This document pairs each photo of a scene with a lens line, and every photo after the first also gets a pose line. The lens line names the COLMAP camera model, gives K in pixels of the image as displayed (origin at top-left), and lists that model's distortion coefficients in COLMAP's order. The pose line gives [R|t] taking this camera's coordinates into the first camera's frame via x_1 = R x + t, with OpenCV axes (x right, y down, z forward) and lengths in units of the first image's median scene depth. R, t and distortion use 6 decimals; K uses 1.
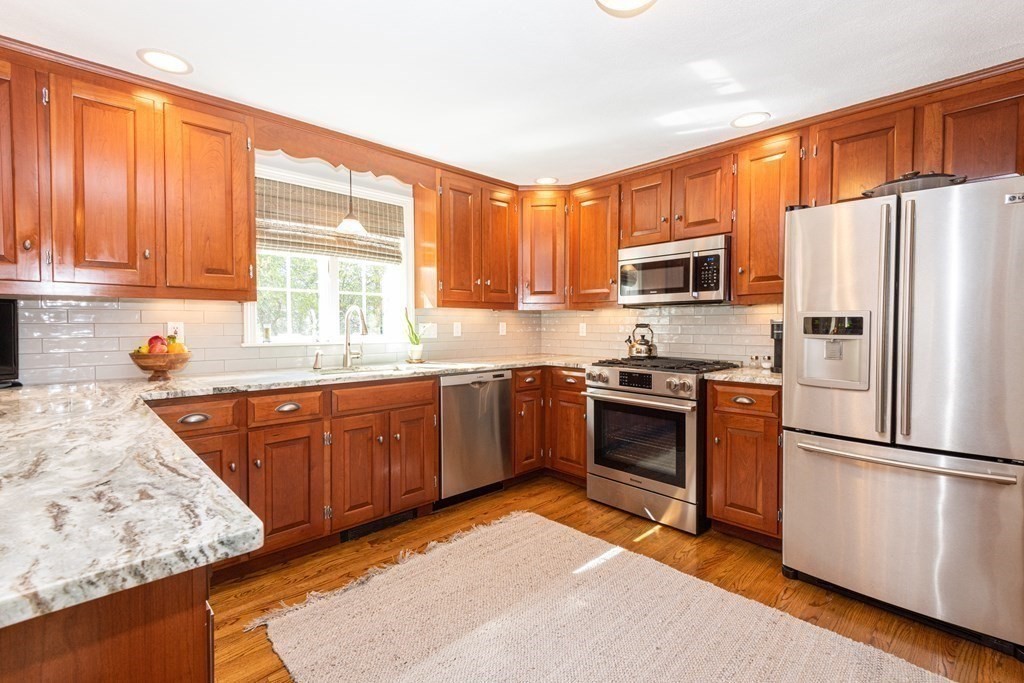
lens RADIAL K [[458.4, 0, 520.7], [0, 458.4, 336.2], [0, 0, 1]] dist [0.020198, -0.007466]
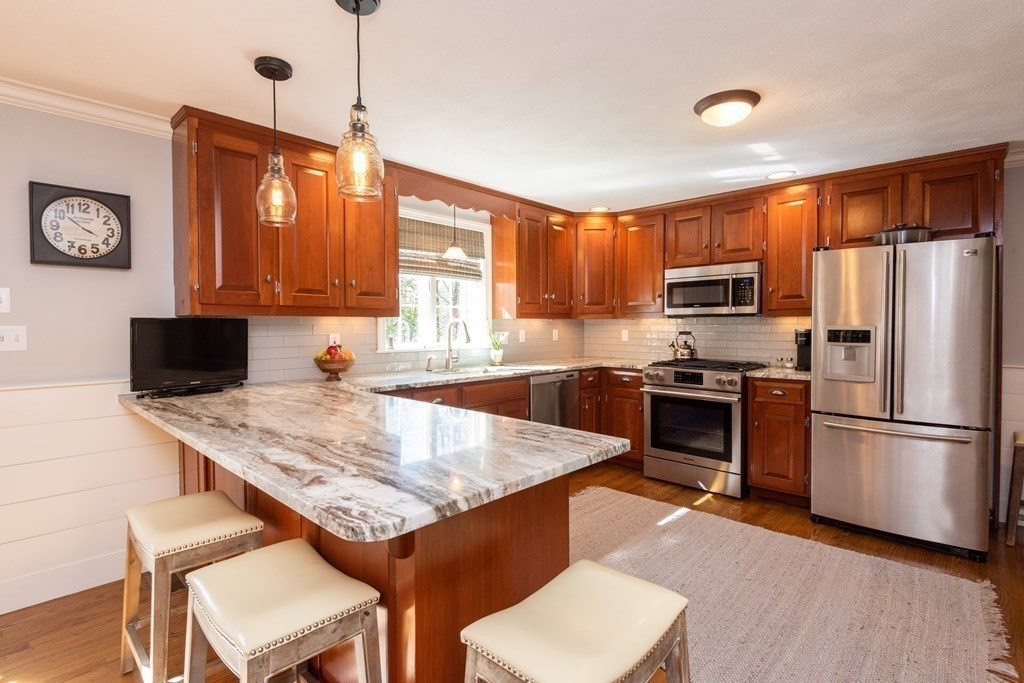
lens RADIAL K [[496.0, 0, 507.4], [0, 496.0, 336.4], [0, 0, 1]] dist [0.004294, -0.004864]
pose [[0.998722, -0.004534, 0.050329, -0.323505], [0.004544, 0.999990, -0.000081, -0.019789], [-0.050328, 0.000310, 0.998733, -0.332556]]
